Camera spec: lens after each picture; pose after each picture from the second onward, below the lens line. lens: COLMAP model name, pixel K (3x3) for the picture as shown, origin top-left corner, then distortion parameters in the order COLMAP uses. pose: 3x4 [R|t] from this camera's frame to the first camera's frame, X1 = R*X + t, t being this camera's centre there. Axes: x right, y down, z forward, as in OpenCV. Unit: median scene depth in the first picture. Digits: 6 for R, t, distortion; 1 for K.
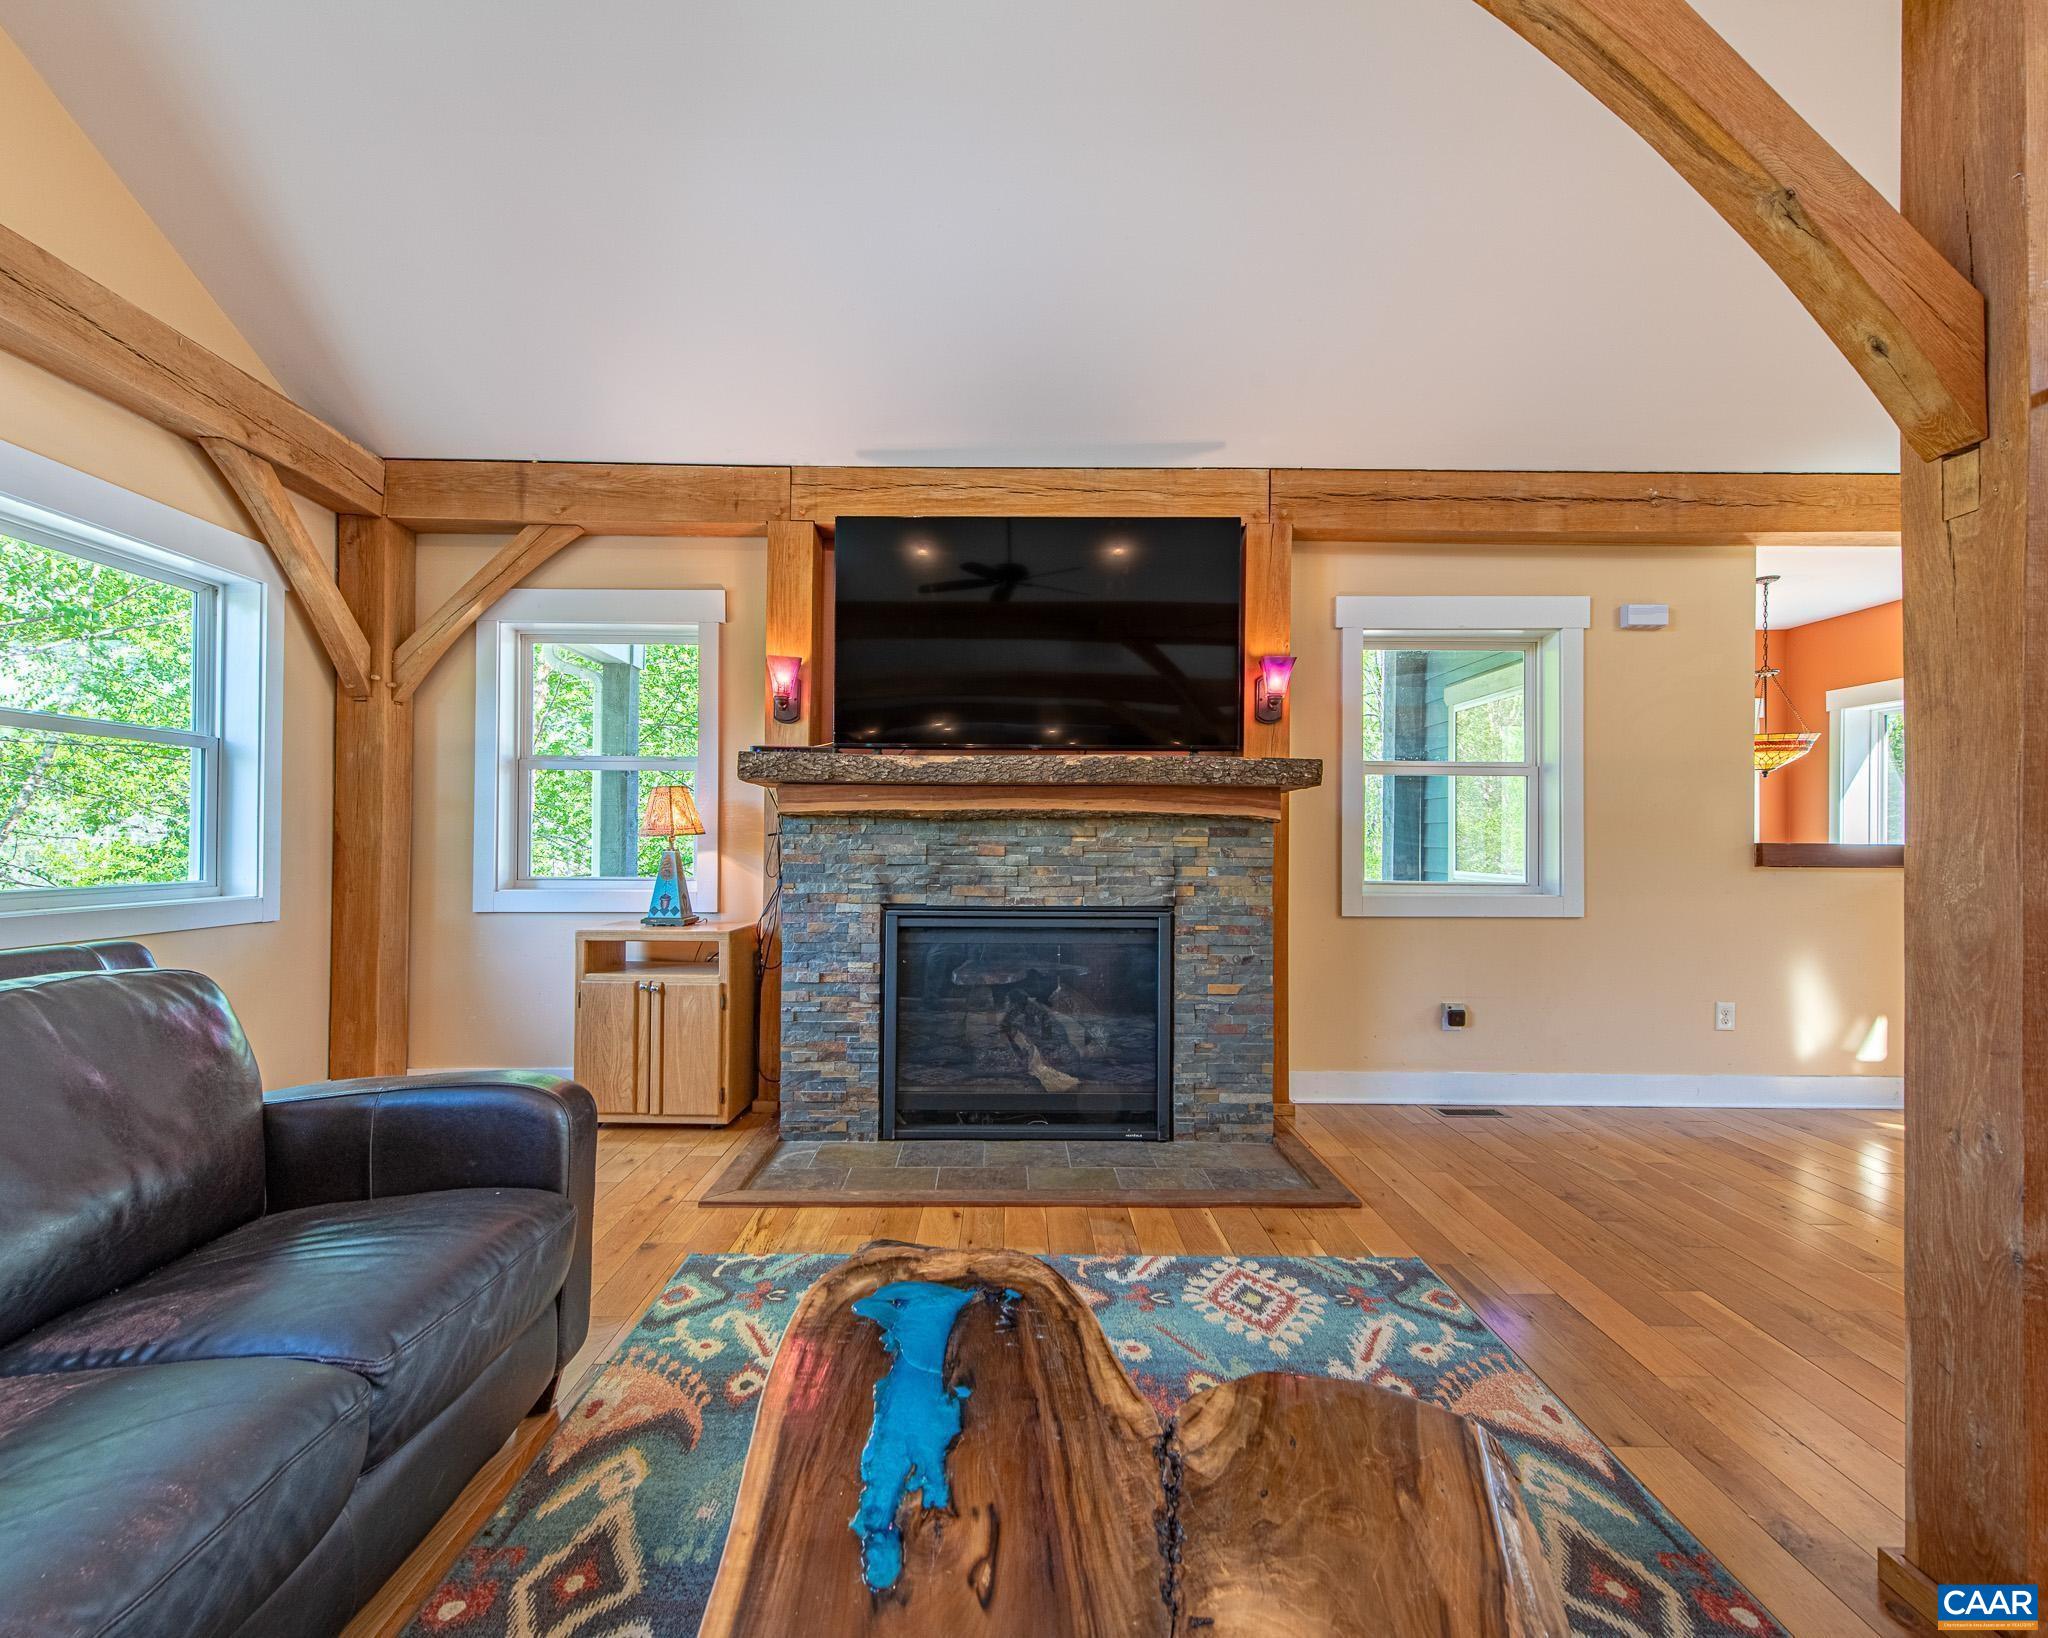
lens RADIAL K [[945.7, 0, 1015.6], [0, 945.7, 836.9], [0, 0, 1]] dist [0.017501, -0.006993]
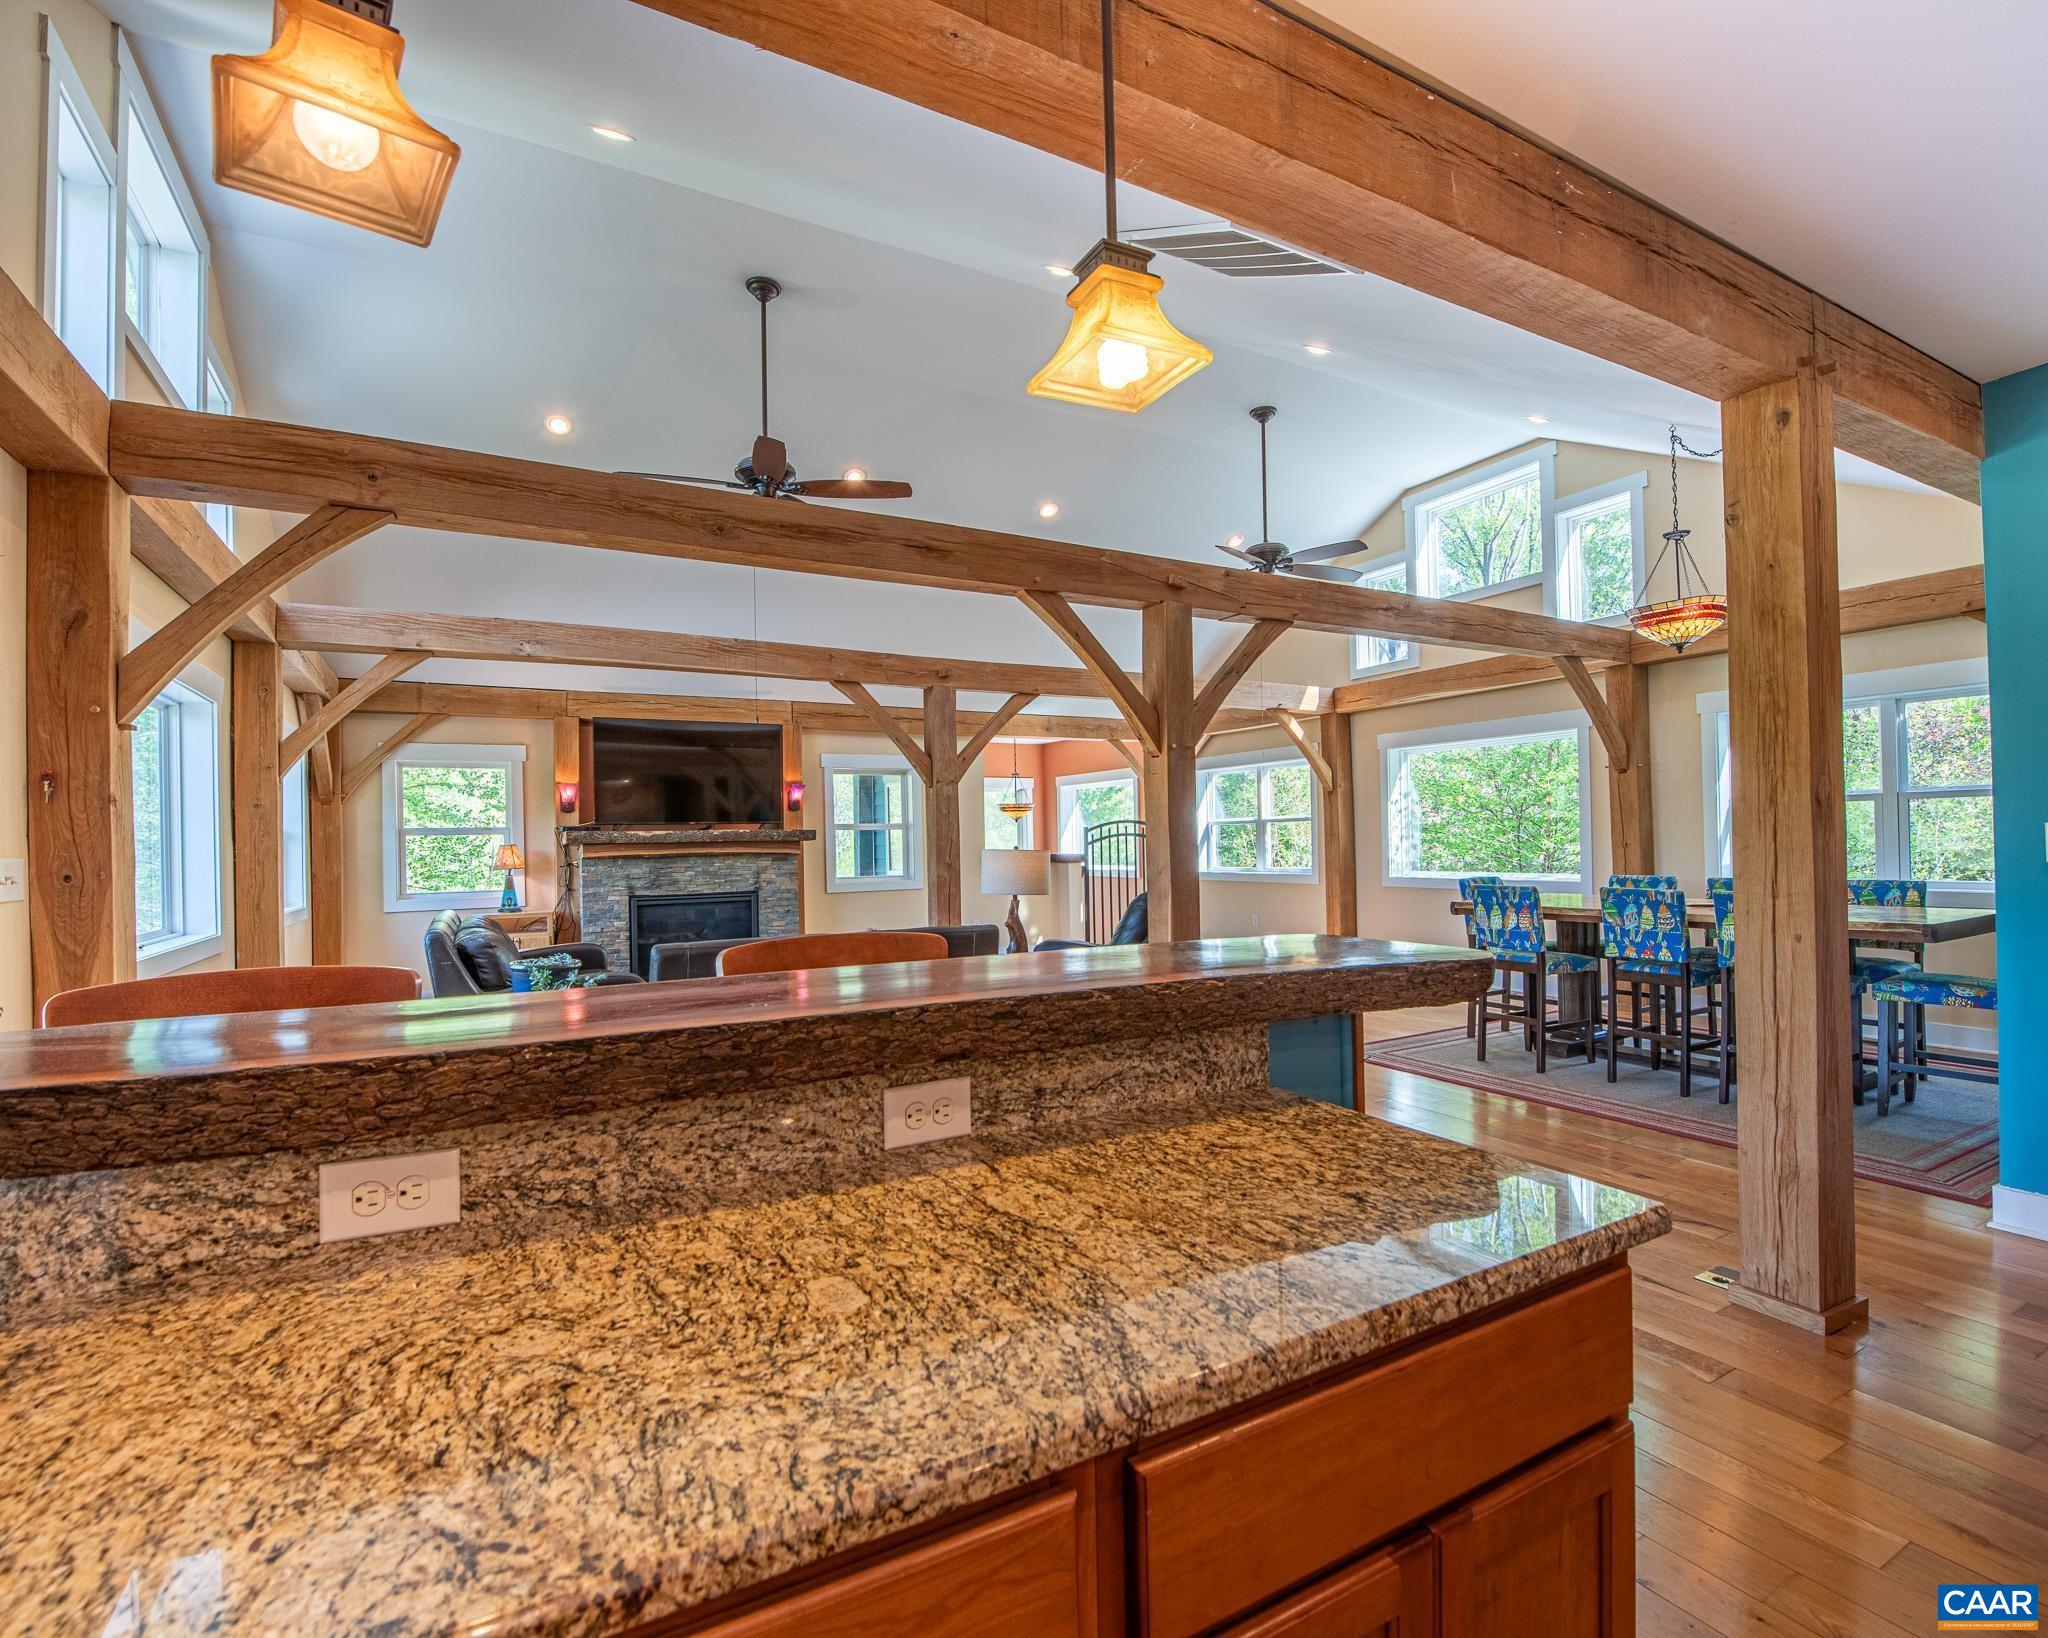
lens RADIAL K [[1037.3, 0, 1023.6], [0, 1037.3, 830.3], [0, 0, 1]] dist [-0.000277, -0.000293]
pose [[0.881419, -0.019754, 0.471922, -0.480536], [0.023743, 0.999715, -0.002498, -0.057868], [-0.471738, 0.013406, 0.881637, -1.653441]]
